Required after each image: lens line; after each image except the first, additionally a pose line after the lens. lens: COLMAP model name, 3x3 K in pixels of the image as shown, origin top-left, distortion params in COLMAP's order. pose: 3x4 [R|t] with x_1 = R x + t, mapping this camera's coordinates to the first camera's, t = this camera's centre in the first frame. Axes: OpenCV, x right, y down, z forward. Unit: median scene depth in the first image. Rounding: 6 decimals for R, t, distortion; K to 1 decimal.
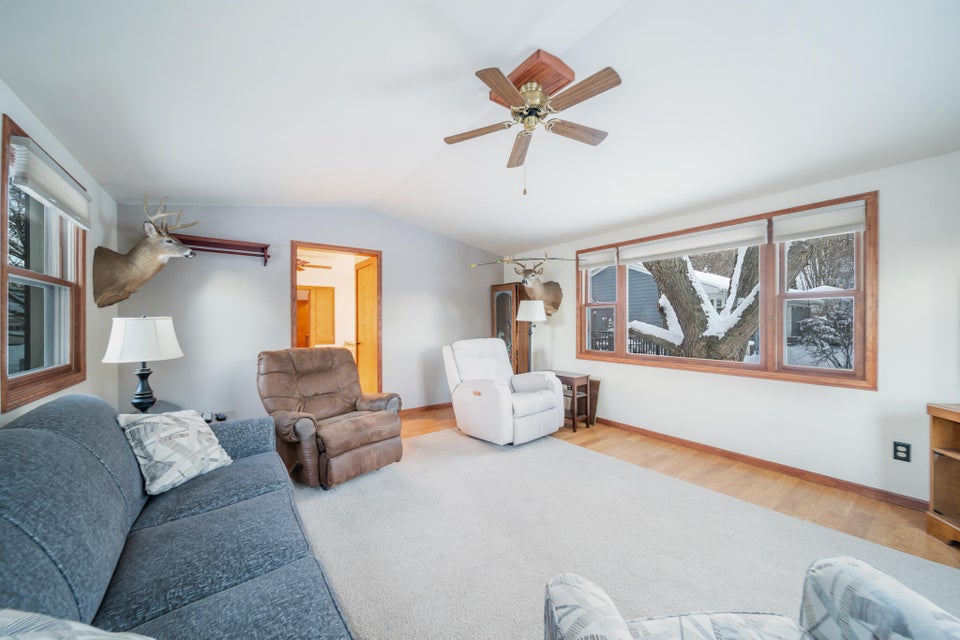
lens RADIAL K [[349.0, 0, 481.7], [0, 349.0, 320.1], [0, 0, 1]] dist [0.000878, -0.000162]
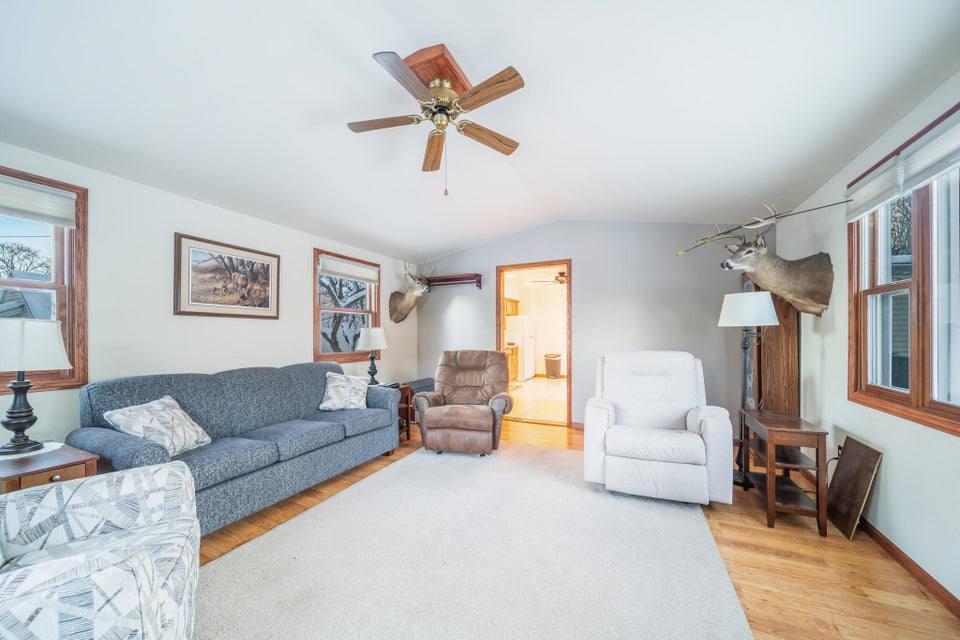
lens RADIAL K [[350.0, 0, 478.0], [0, 350.0, 335.8], [0, 0, 1]] dist [-0.000735, -0.000097]
pose [[0.454511, 0.006512, -0.890717, 0.738197], [0.006928, 0.999917, 0.010845, 0.014491], [0.890714, -0.011100, 0.454429, 0.463009]]
